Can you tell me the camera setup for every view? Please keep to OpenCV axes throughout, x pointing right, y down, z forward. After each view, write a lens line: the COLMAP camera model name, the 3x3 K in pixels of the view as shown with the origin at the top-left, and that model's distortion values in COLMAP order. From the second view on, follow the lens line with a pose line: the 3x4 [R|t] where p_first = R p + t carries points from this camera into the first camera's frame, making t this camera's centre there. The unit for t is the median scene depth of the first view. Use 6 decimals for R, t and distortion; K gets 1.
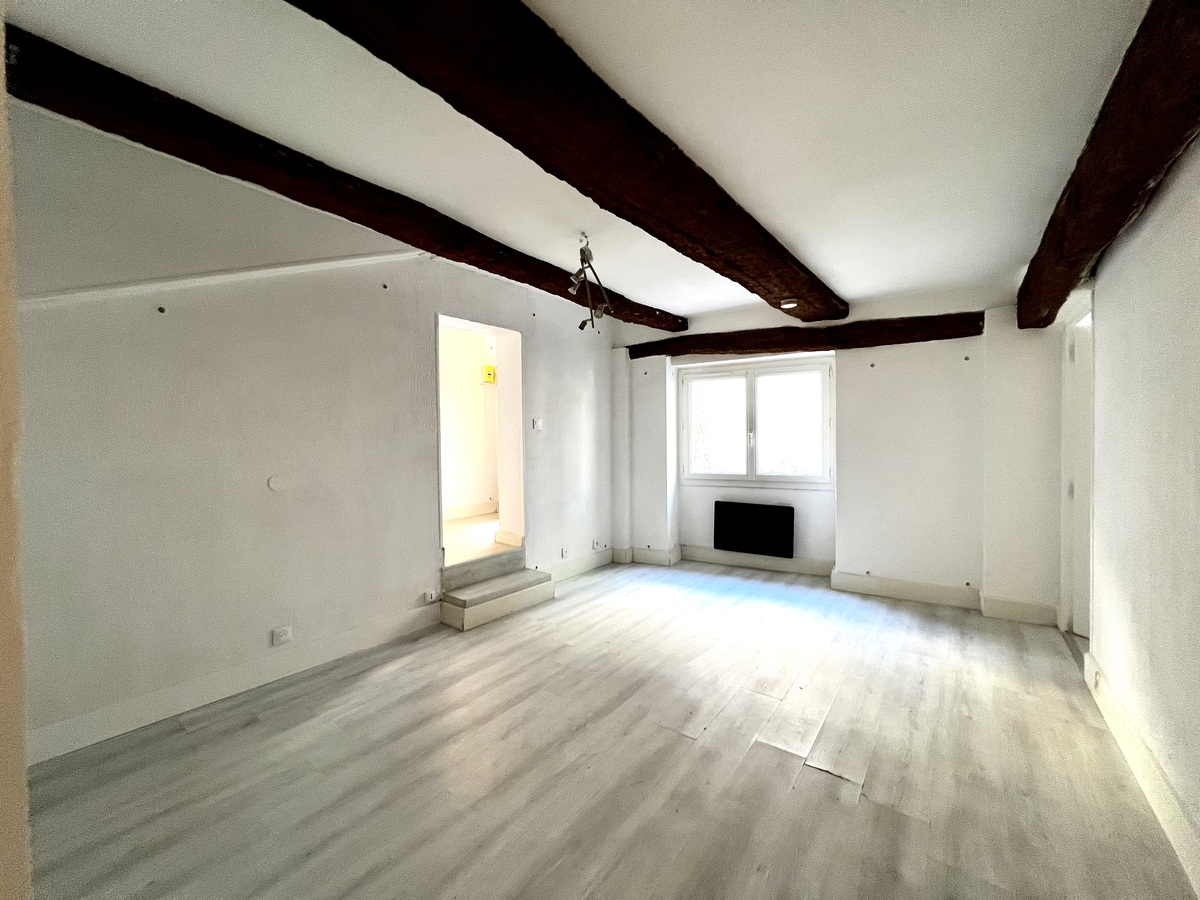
lens RADIAL K [[480.1, 0, 603.1], [0, 480.1, 455.0], [0, 0, 1]] dist [0.000049, 0.000326]
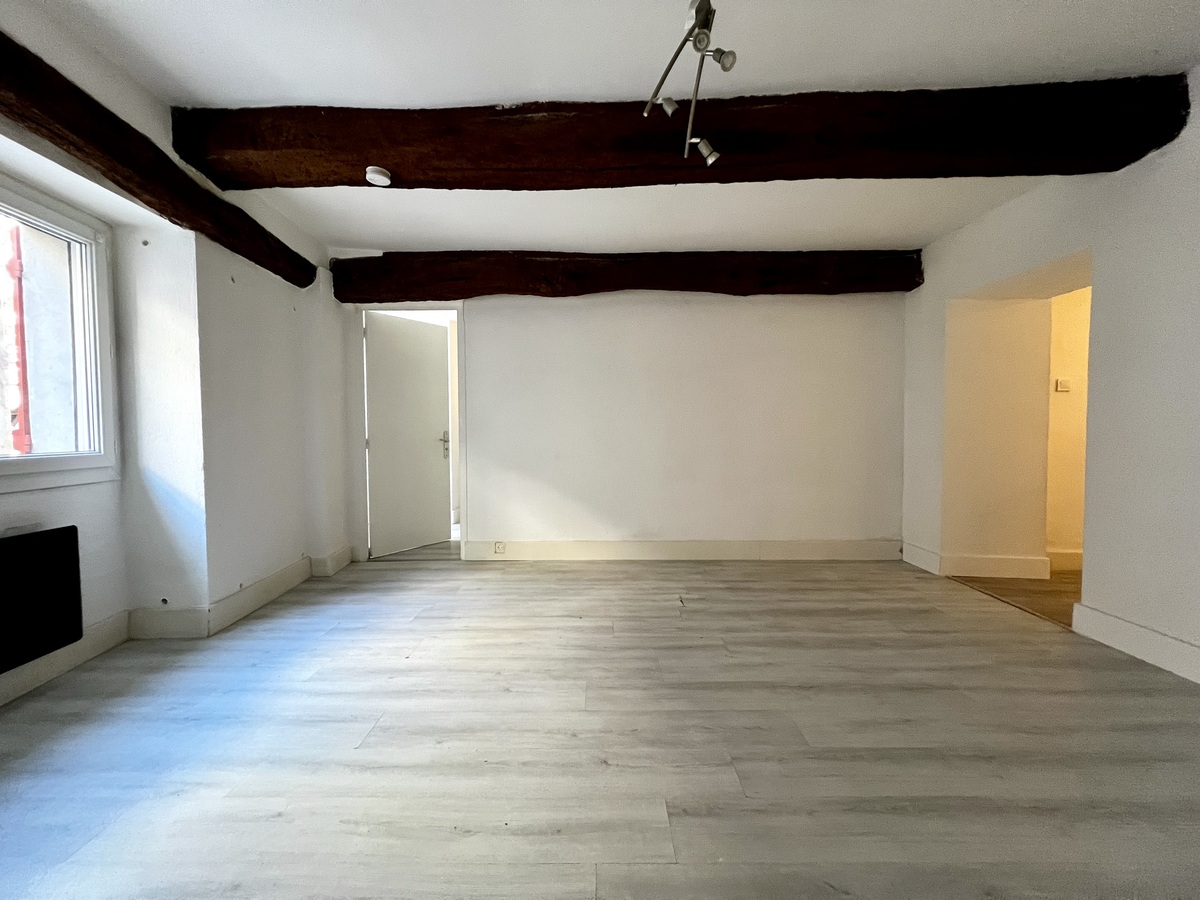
lens RADIAL K [[480.1, 0, 600.0], [0, 480.1, 443.3], [0, 0, 1]] dist [0.000049, 0.000326]
pose [[-0.593302, -0.009028, 0.804929, -0.310527], [0.037406, 0.998548, 0.038771, 0.041580], [-0.804110, 0.053112, -0.592103, 1.056103]]
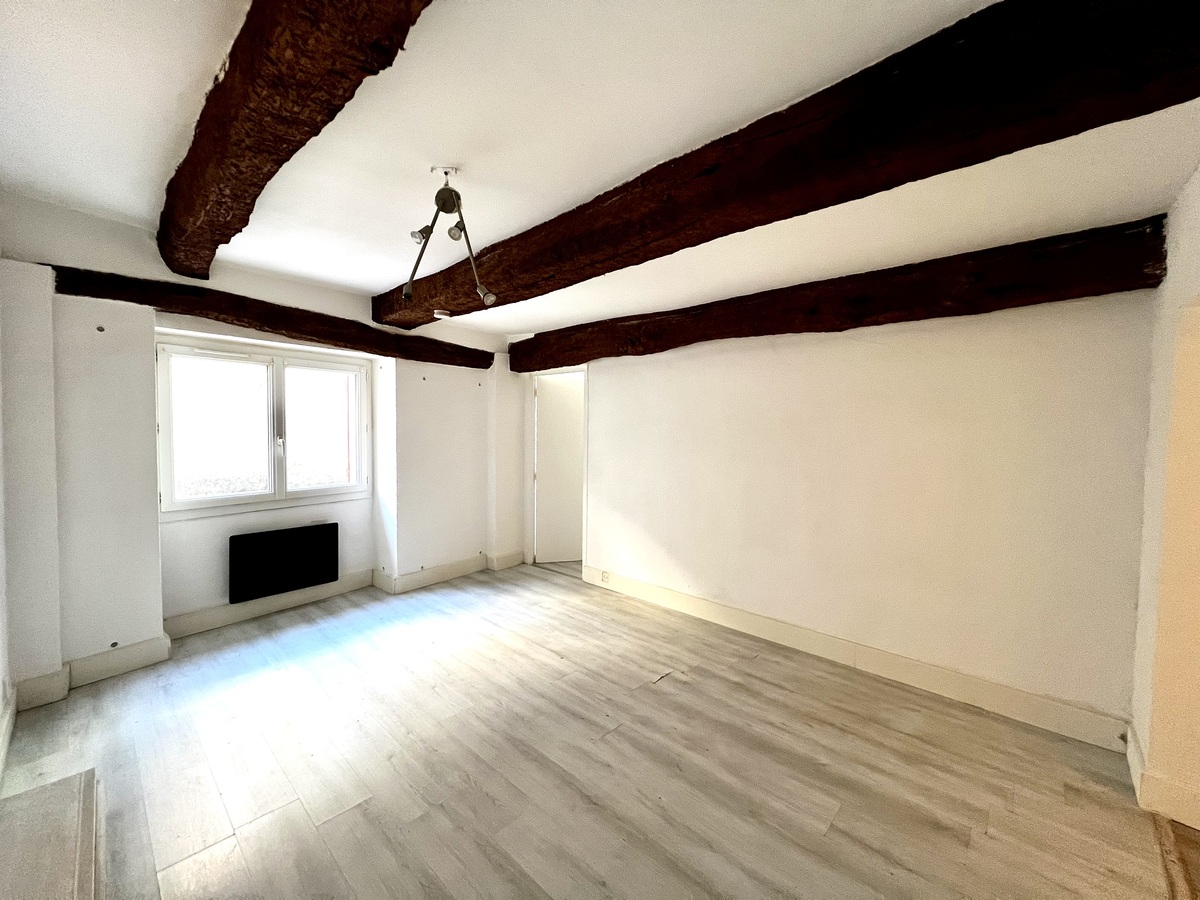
lens RADIAL K [[480.1, 0, 595.5], [0, 480.1, 445.2], [0, 0, 1]] dist [0.000049, 0.000326]
pose [[0.109119, -0.024744, 0.993721, -0.521801], [0.019462, 0.999552, 0.022752, -0.054017], [-0.993838, 0.016858, 0.109551, 0.518849]]
